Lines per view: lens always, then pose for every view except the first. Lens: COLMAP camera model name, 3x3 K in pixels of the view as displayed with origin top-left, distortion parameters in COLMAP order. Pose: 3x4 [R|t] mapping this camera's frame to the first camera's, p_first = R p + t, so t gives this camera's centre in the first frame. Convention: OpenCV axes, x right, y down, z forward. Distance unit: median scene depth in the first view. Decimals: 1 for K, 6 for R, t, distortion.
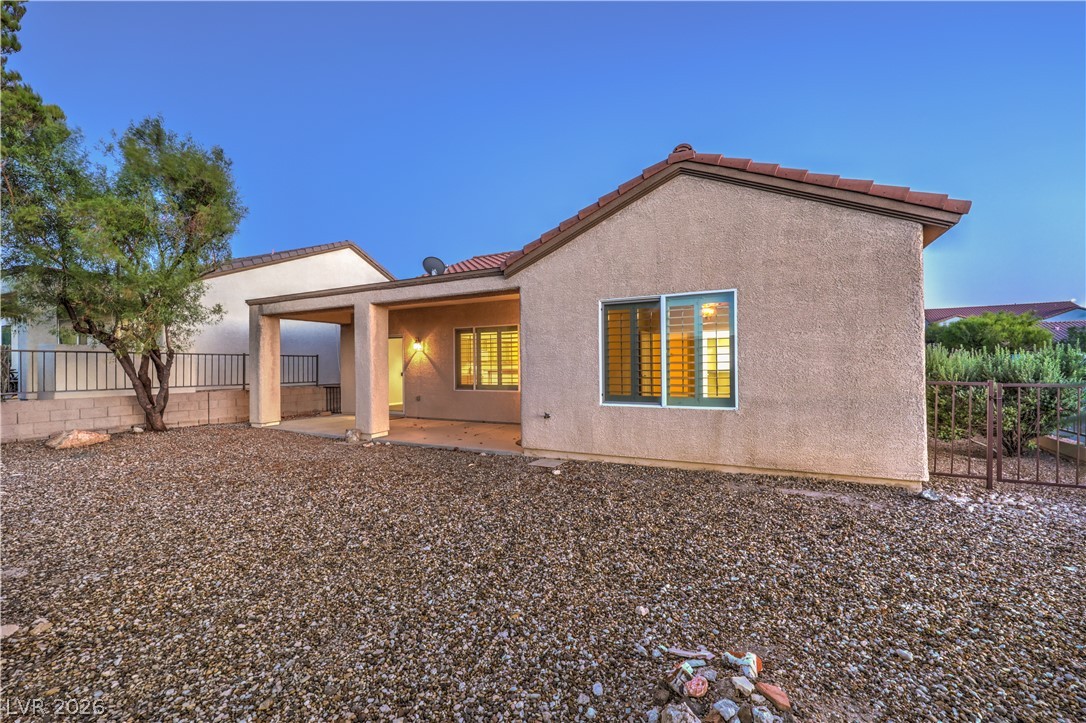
lens RADIAL K [[442.9, 0, 543.0], [0, 442.9, 361.5], [0, 0, 1]] dist [-0.000630, -0.000085]
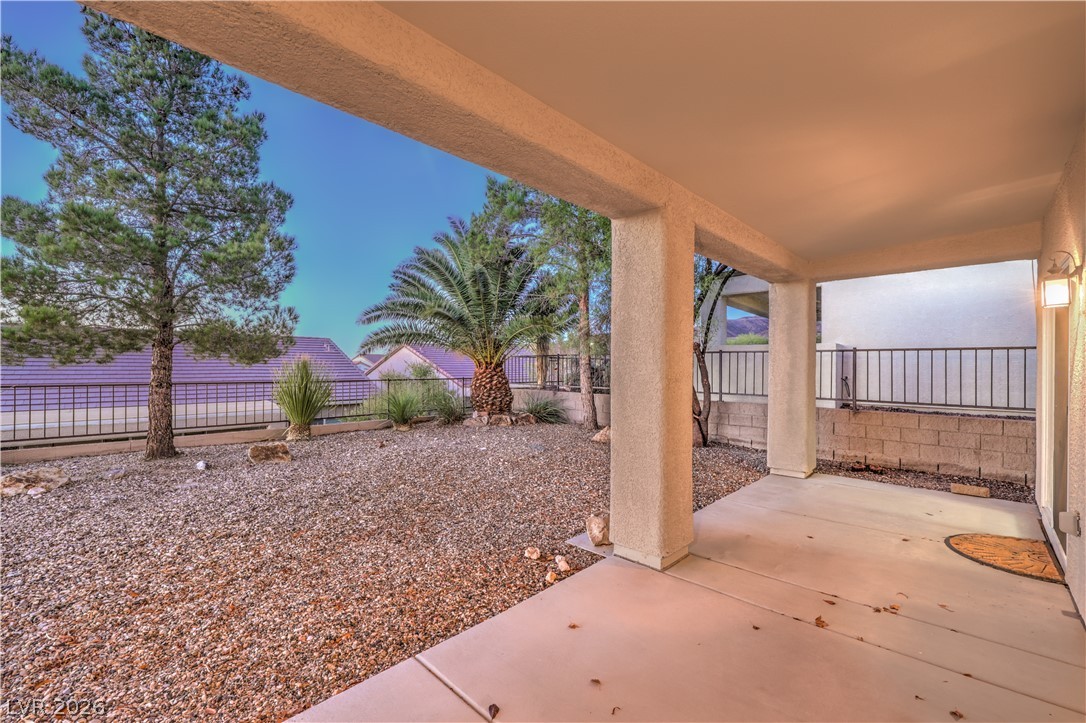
lens RADIAL K [[442.9, 0, 543.0], [0, 442.9, 361.5], [0, 0, 1]] dist [-0.000630, -0.000085]
pose [[-0.285408, 0.000602, -0.958406, 0.013768], [0.004721, 0.999989, -0.000778, -0.002103], [0.958394, -0.004747, -0.285408, 0.999566]]
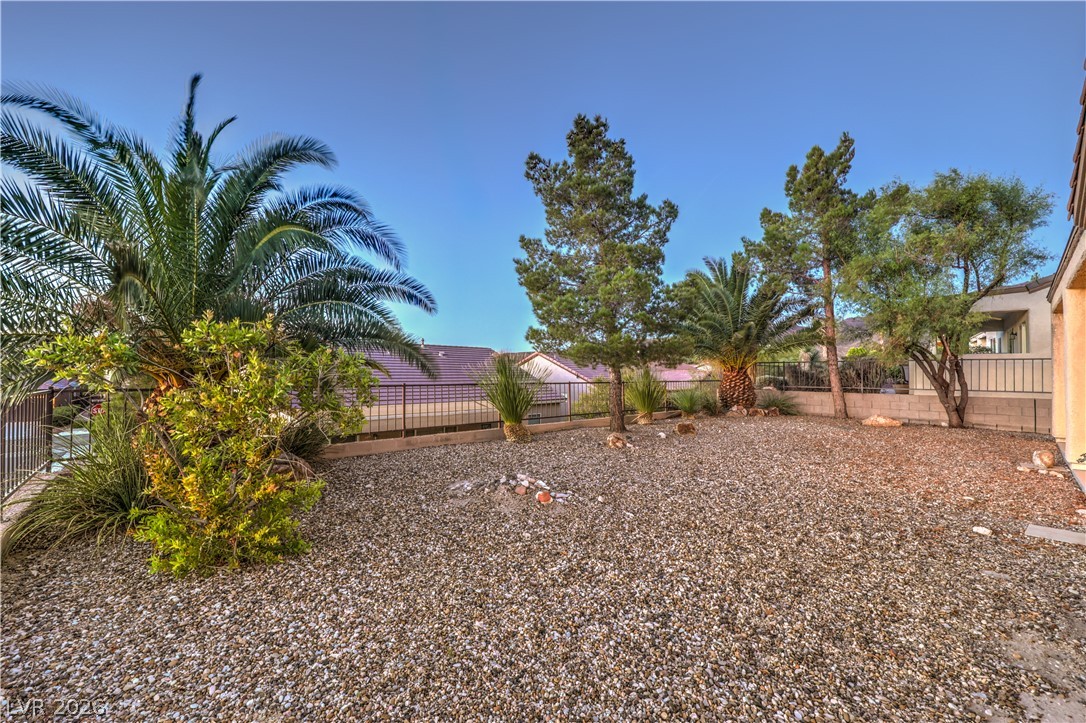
lens RADIAL K [[442.9, 0, 543.0], [0, 442.9, 361.5], [0, 0, 1]] dist [-0.000630, -0.000085]
pose [[-0.333665, -0.013131, -0.942600, 0.590499], [0.006871, 0.999843, -0.016361, -0.003231], [0.942667, -0.011936, -0.333523, 0.391792]]
